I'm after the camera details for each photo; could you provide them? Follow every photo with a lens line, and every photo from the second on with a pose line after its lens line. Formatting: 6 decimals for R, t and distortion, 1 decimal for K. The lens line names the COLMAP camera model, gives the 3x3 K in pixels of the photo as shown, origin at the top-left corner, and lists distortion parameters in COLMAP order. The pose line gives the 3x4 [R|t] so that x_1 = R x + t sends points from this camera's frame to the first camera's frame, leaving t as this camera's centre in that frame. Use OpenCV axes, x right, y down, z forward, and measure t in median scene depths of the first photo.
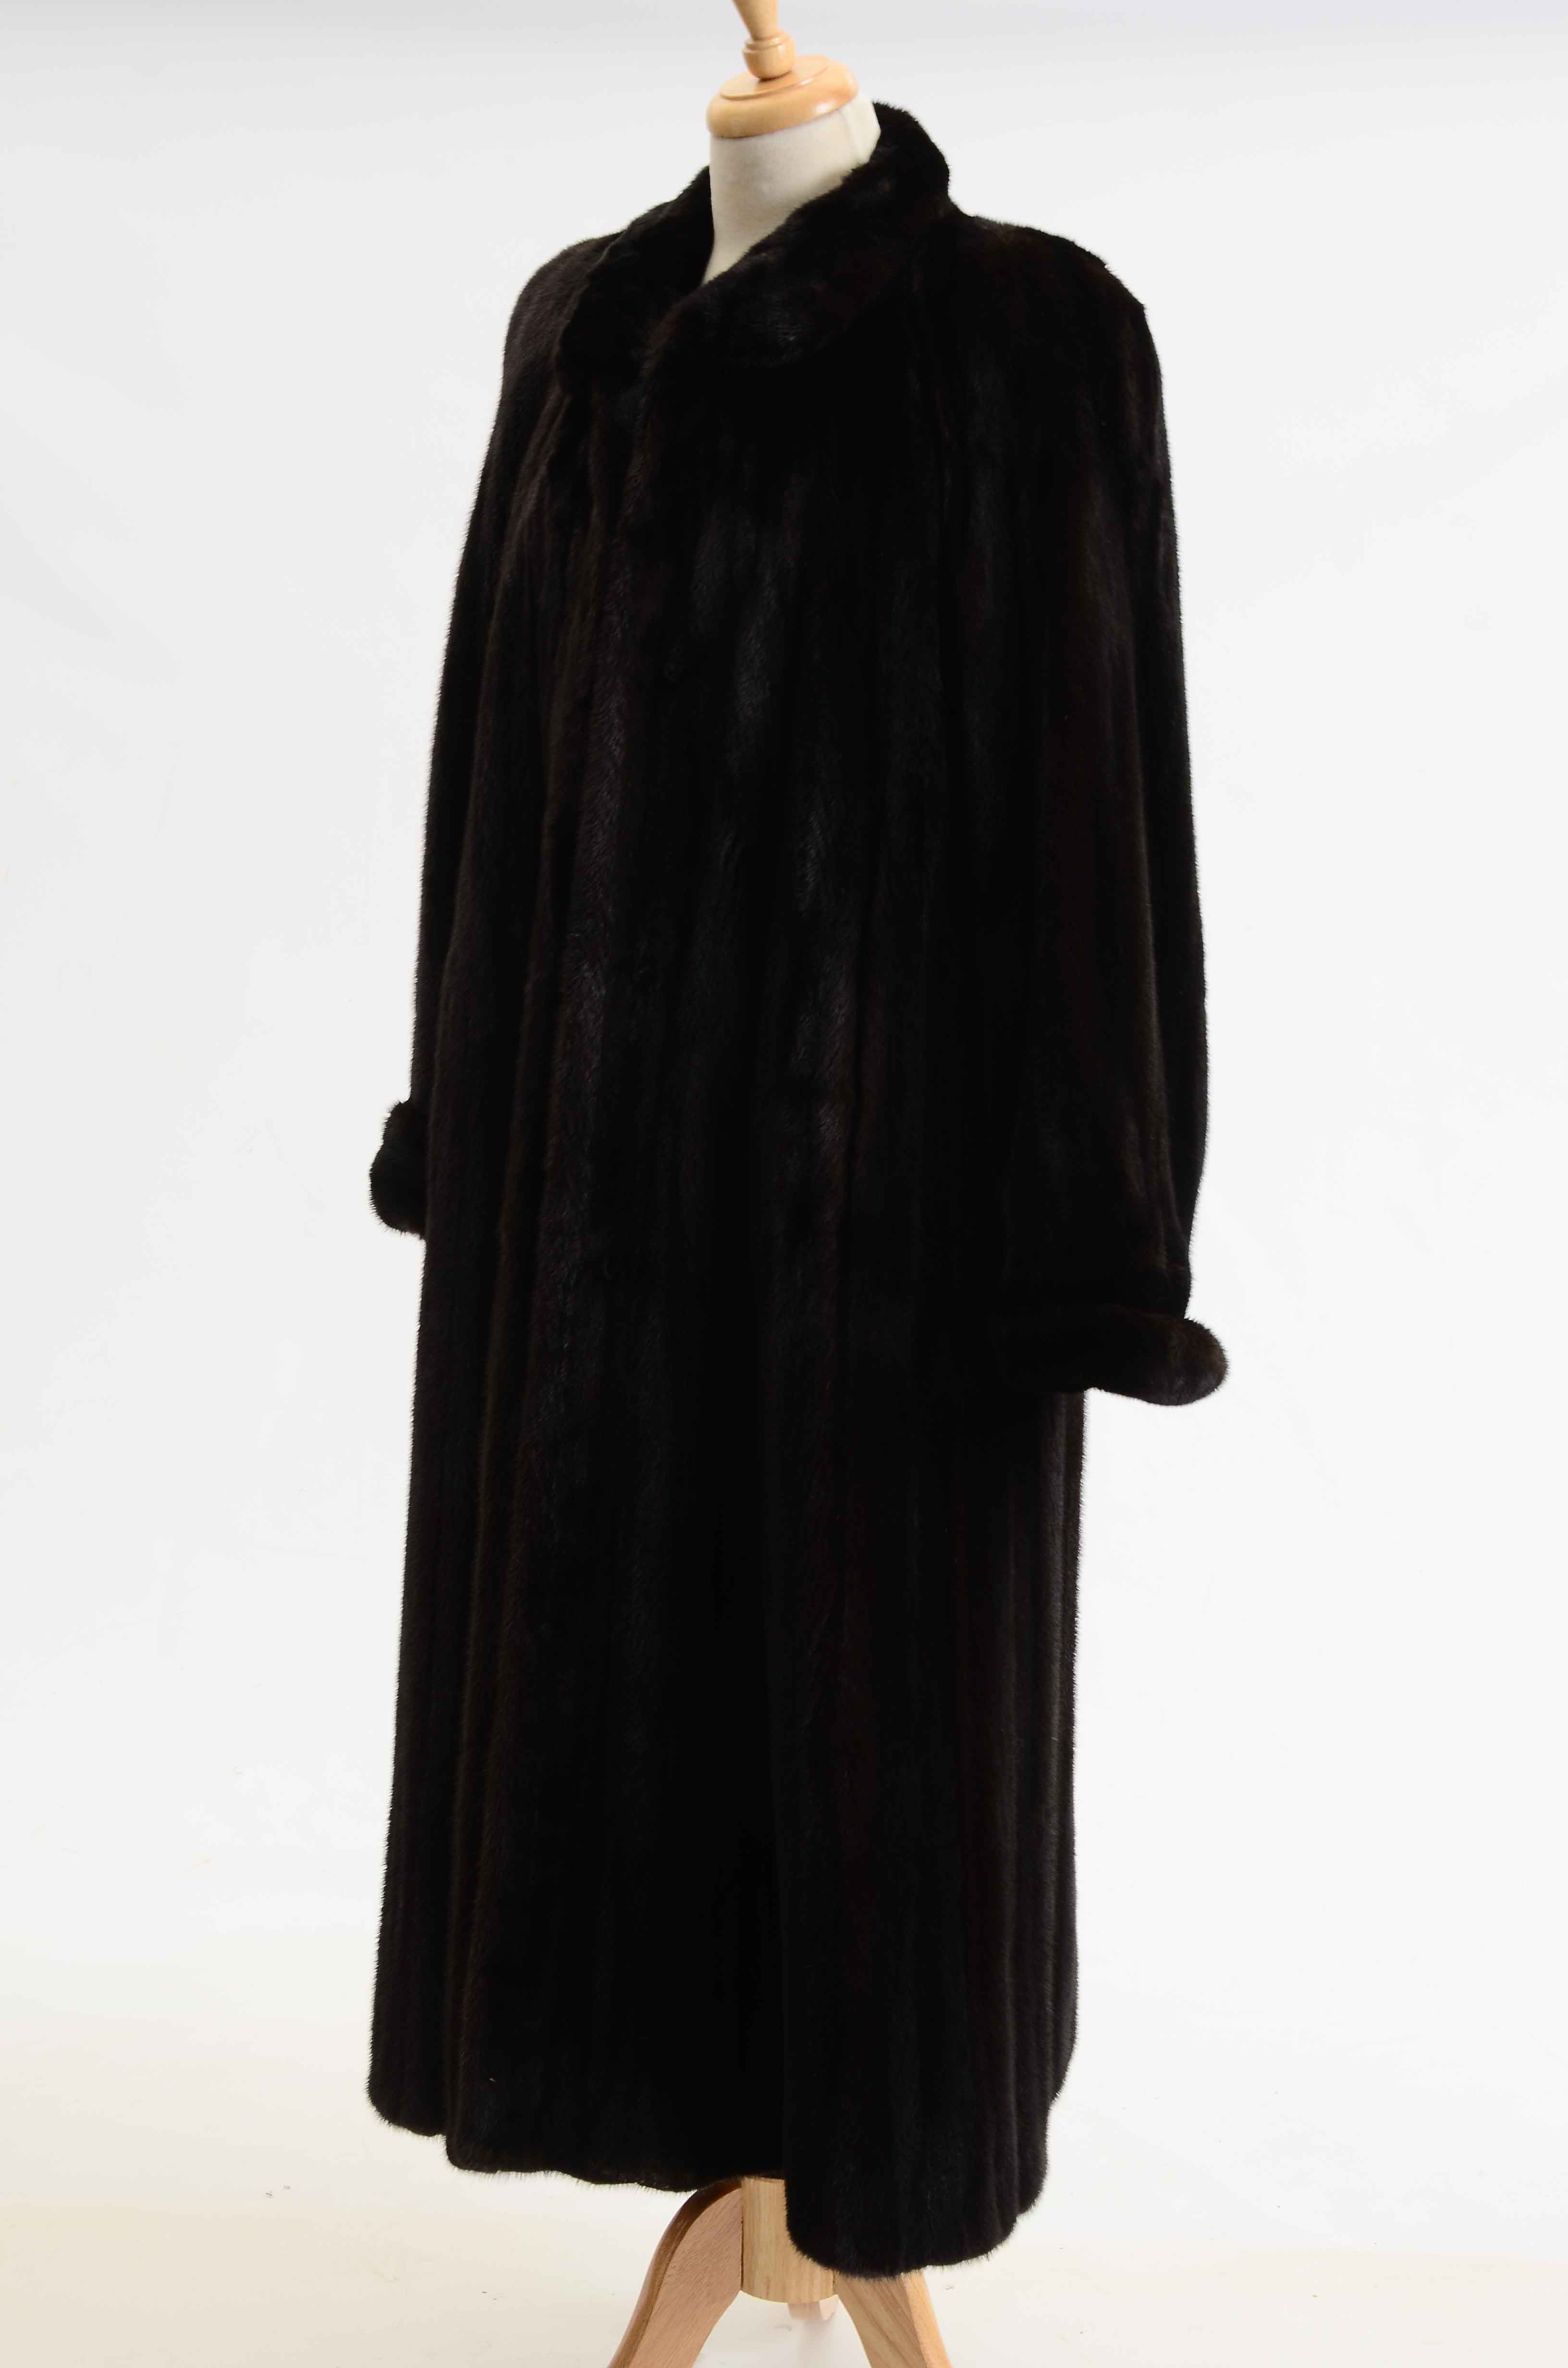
lens RADIAL K [[4384.1, 0, 796.2], [0, 4384.1, 1190.2], [0, 0, 1]] dist [0.343482, 0.000000]
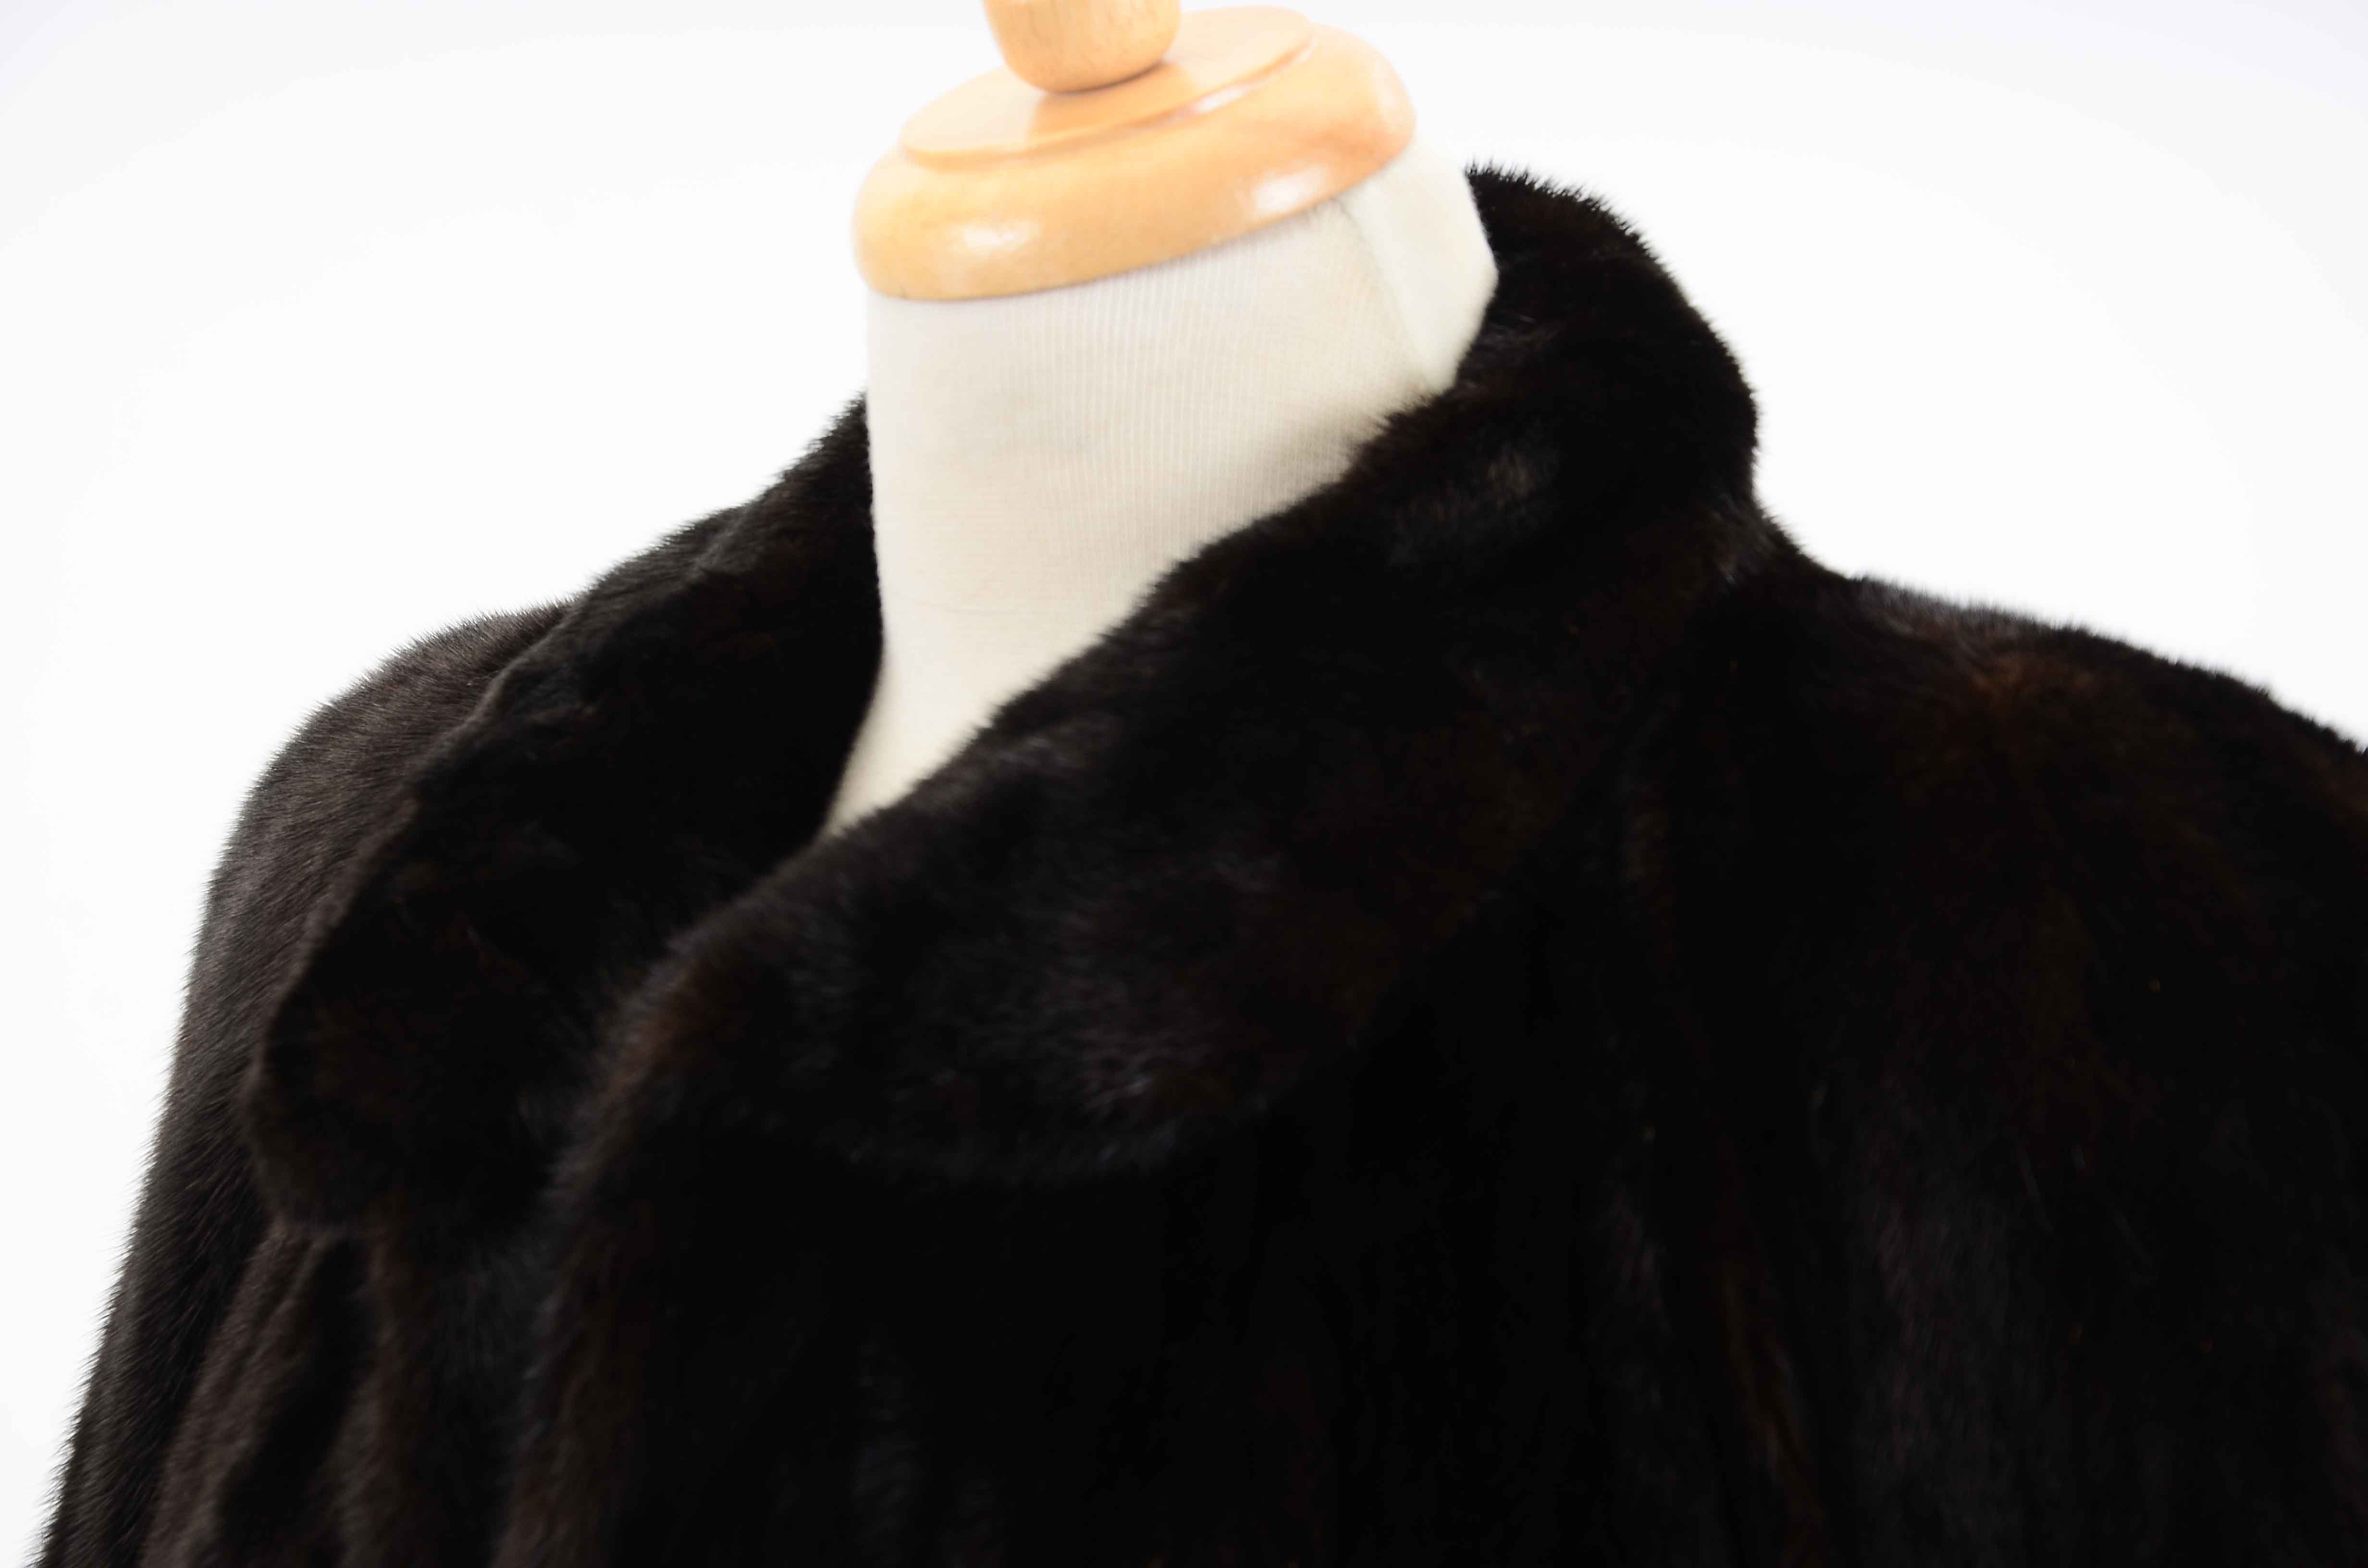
lens RADIAL K [[7599.1, 0, 1190.4], [0, 7599.1, 791.1], [0, 0, 1]] dist [1.015044, 0.000000]
pose [[0.999587, -0.000936, -0.028716, 0.013735], [-0.003346, 0.988879, -0.148687, -0.139837], [0.028535, 0.148721, 0.988467, 0.558153]]
